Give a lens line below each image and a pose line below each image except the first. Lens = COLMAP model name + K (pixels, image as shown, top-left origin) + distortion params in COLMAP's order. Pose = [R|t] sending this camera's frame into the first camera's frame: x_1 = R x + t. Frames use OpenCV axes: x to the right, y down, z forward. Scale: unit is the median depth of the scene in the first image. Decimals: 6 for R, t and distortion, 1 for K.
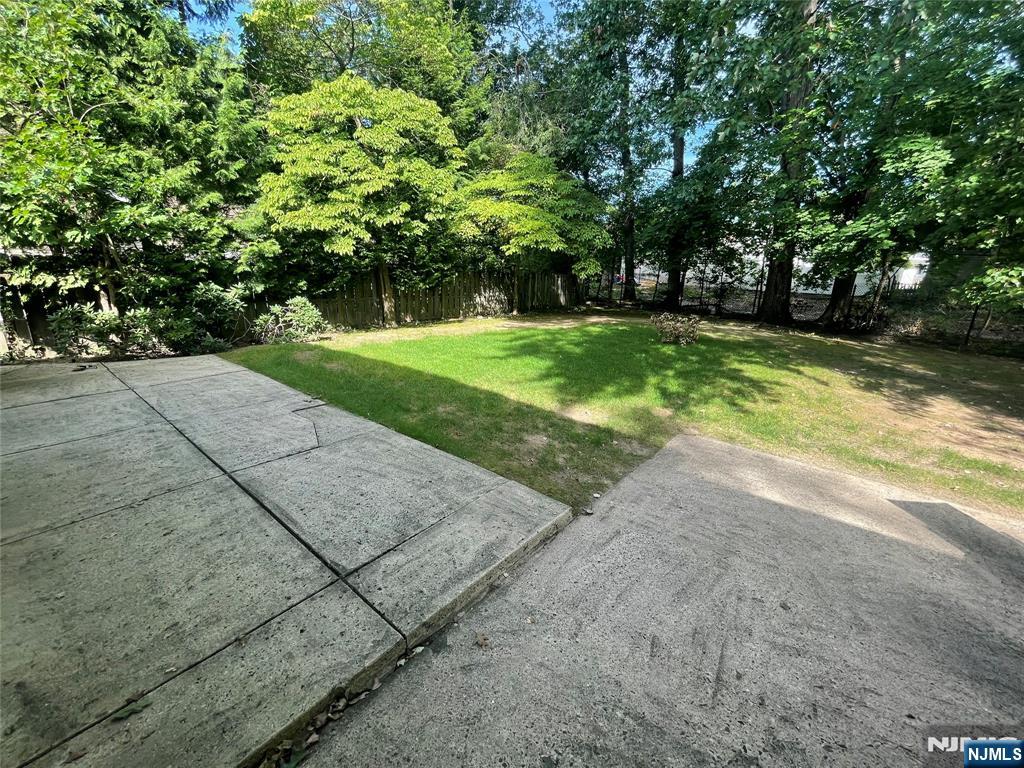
lens RADIAL K [[418.9, 0, 508.9], [0, 418.9, 384.8], [0, 0, 1]] dist [-0.004207, 0.000704]
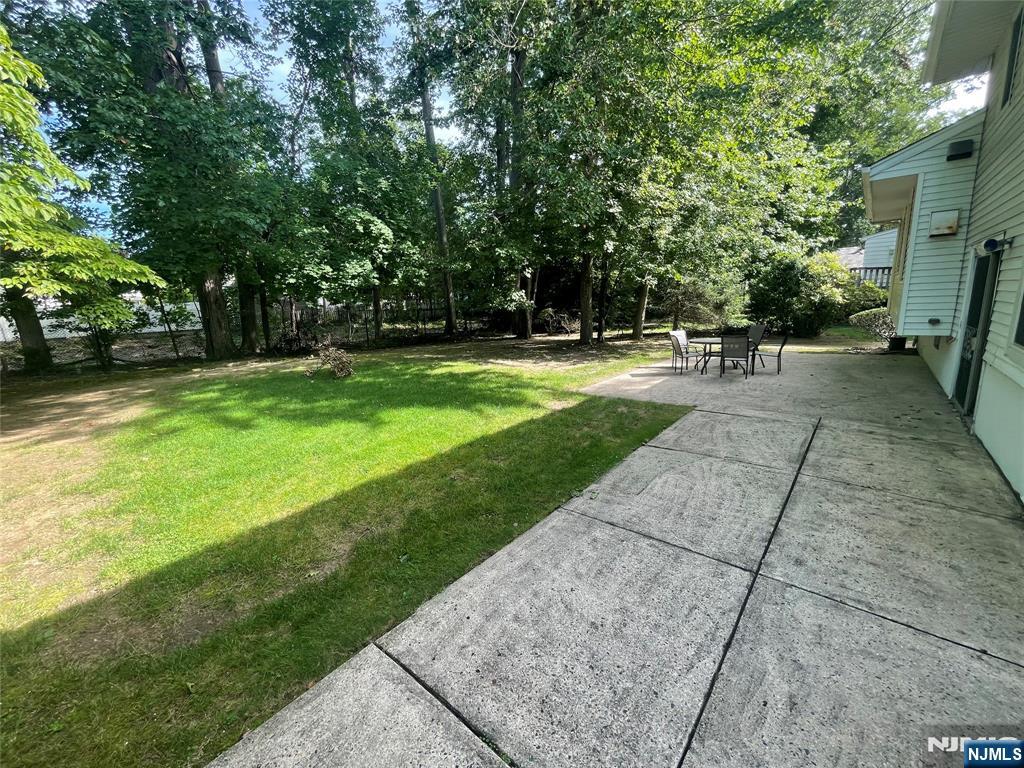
lens RADIAL K [[418.9, 0, 514.9], [0, 418.9, 382.8], [0, 0, 1]] dist [-0.004207, 0.000704]
pose [[0.006206, -0.226492, 0.973993, -0.730861], [0.312212, 0.925761, 0.213287, -0.213375], [-0.949992, 0.302768, 0.076459, 0.660003]]
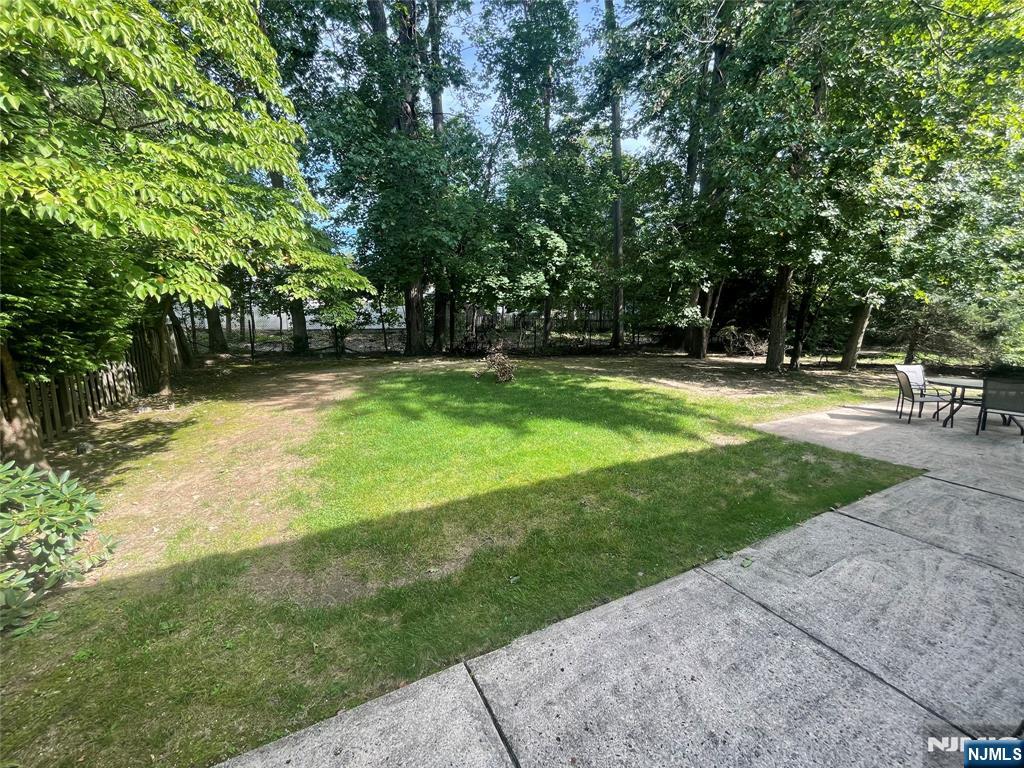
lens RADIAL K [[418.9, 0, 515.2], [0, 418.9, 382.0], [0, 0, 1]] dist [-0.004207, 0.000704]
pose [[0.396924, -0.179173, 0.900194, -0.701437], [0.263887, 0.961630, 0.075045, -0.212094], [-0.879099, 0.207762, 0.428975, 0.638461]]
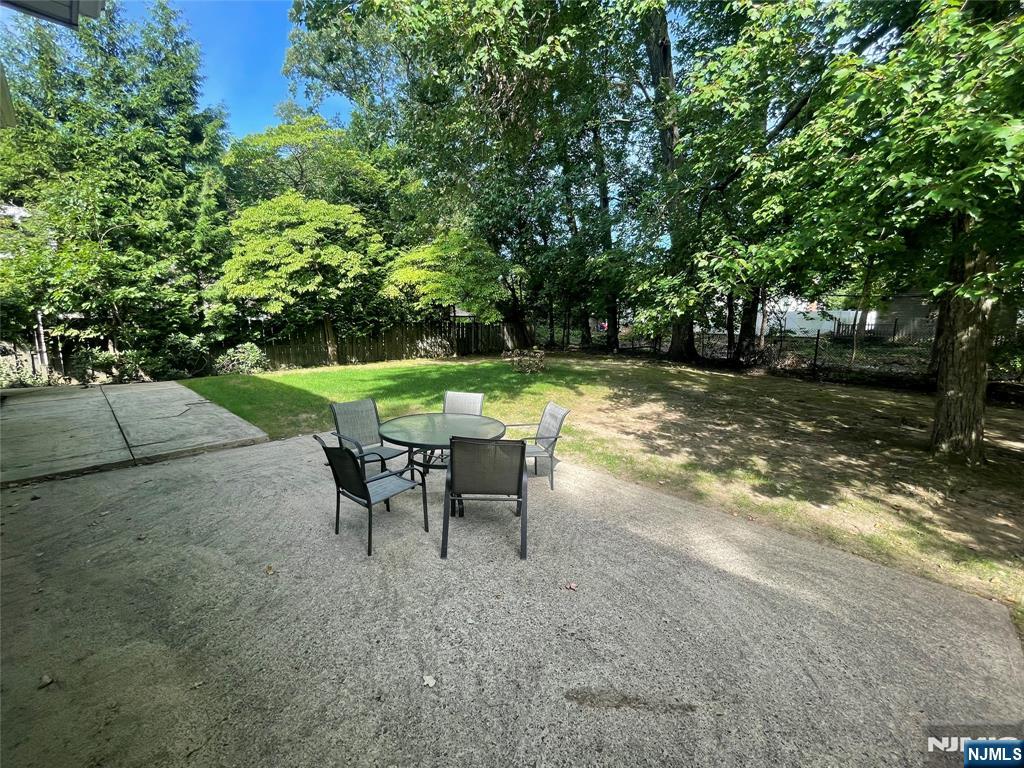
lens RADIAL K [[418.9, 0, 513.7], [0, 418.9, 385.1], [0, 0, 1]] dist [-0.004207, 0.000704]
pose [[0.997324, -0.011720, -0.072161, 0.578998], [0.003205, 0.993126, -0.117005, 0.116525], [0.073036, 0.116460, 0.990506, -0.365698]]
